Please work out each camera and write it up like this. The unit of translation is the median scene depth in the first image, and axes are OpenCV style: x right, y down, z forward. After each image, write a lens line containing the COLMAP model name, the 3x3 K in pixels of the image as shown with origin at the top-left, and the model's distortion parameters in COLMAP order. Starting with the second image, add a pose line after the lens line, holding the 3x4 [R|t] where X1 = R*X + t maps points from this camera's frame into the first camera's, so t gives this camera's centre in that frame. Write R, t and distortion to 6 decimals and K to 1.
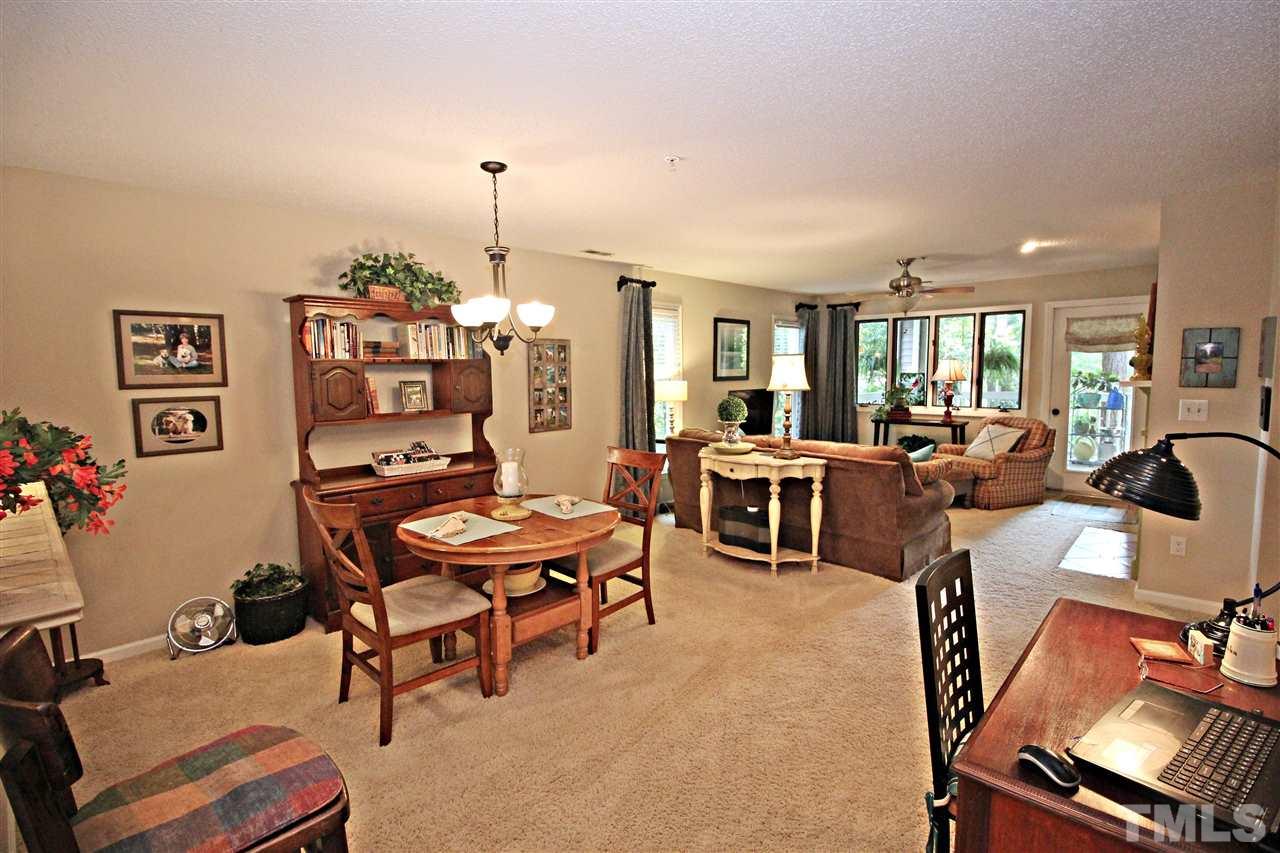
lens RADIAL K [[593.0, 0, 649.1], [0, 593.0, 423.7], [0, 0, 1]] dist [-0.004714, -0.007549]
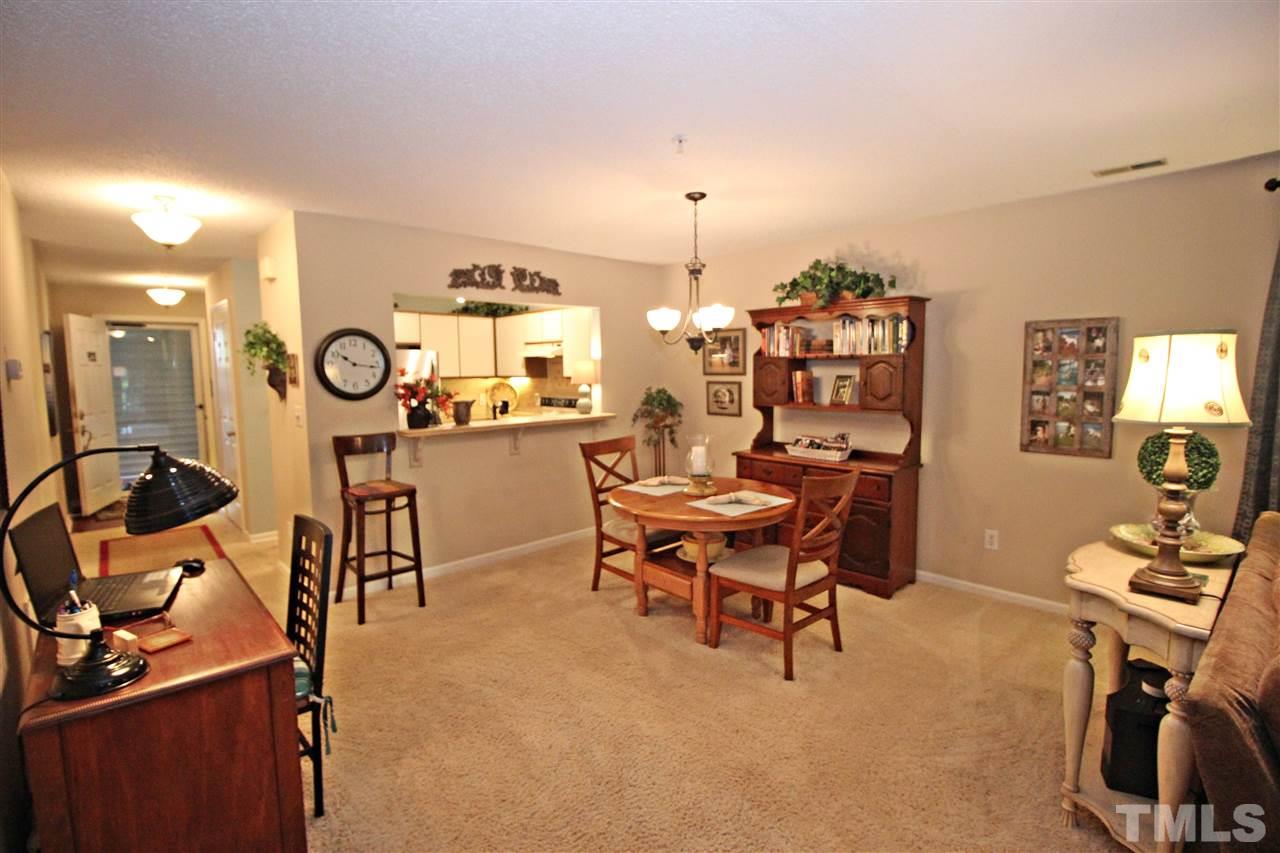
lens RADIAL K [[593.0, 0, 640.0], [0, 593.0, 423.1], [0, 0, 1]] dist [-0.004714, -0.007549]
pose [[-0.072663, 0.104539, -0.991863, 0.481677], [-0.084704, 0.990252, 0.110575, -0.051721], [0.993753, 0.092049, -0.063100, 0.498679]]
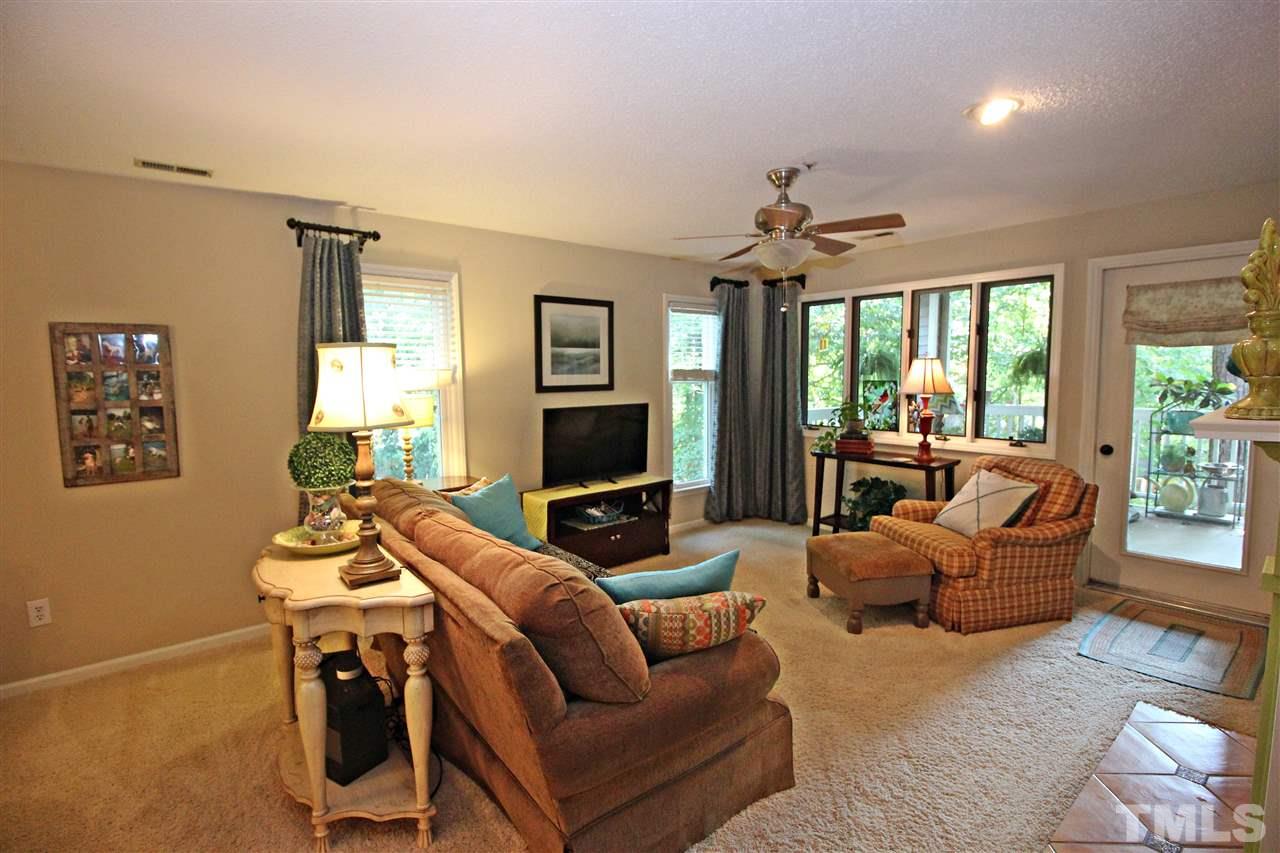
lens RADIAL K [[593.0, 0, 648.1], [0, 593.0, 421.6], [0, 0, 1]] dist [-0.004714, -0.007549]
pose [[0.992345, 0.011982, -0.122918, 0.370526], [-0.012849, 0.999898, -0.006262, -0.045007], [0.122830, 0.007794, 0.992397, 0.439929]]
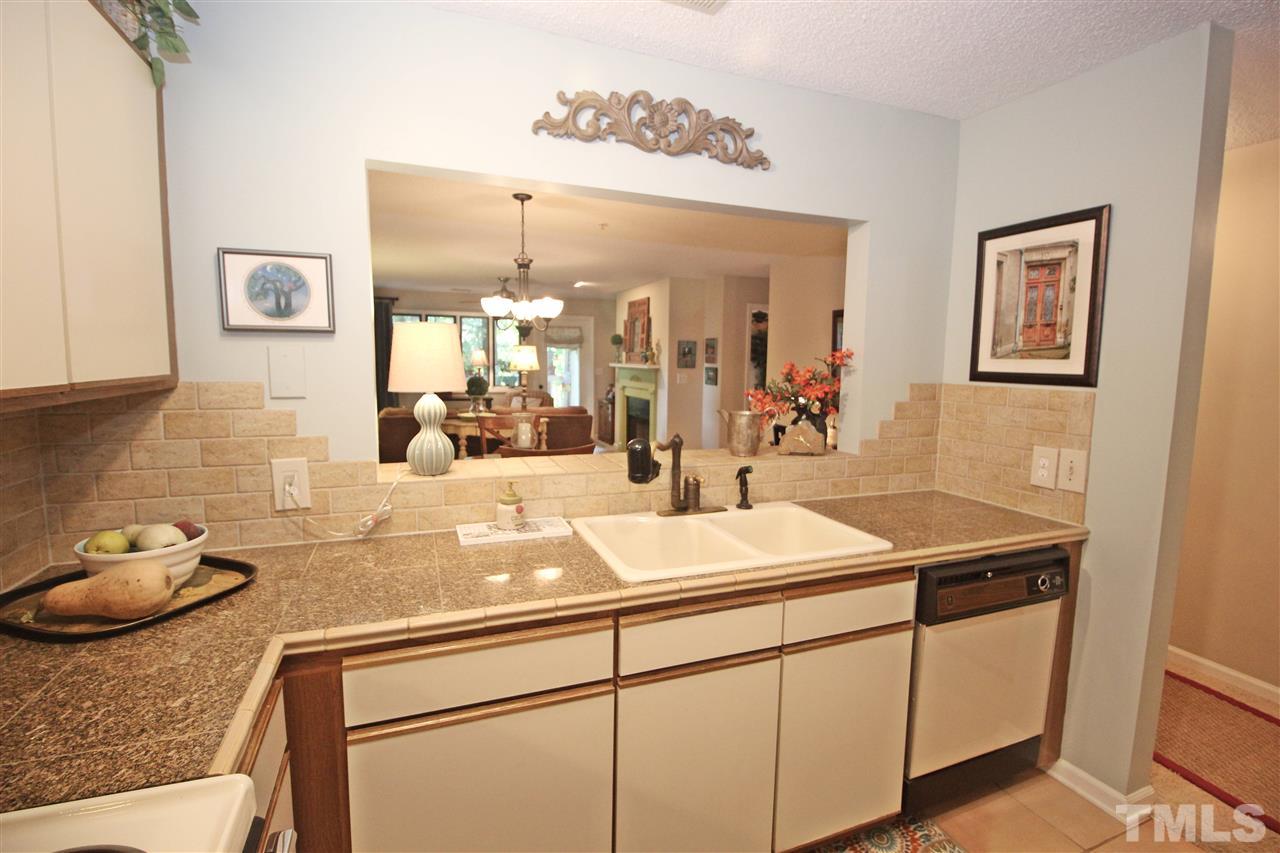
lens RADIAL K [[593.0, 0, 648.4], [0, 593.0, 421.6], [0, 0, 1]] dist [-0.004714, -0.007549]
pose [[0.434044, -0.079201, 0.897404, -0.678174], [0.067046, 0.996205, 0.055493, 0.003747], [-0.898393, 0.036081, 0.437707, 0.095907]]
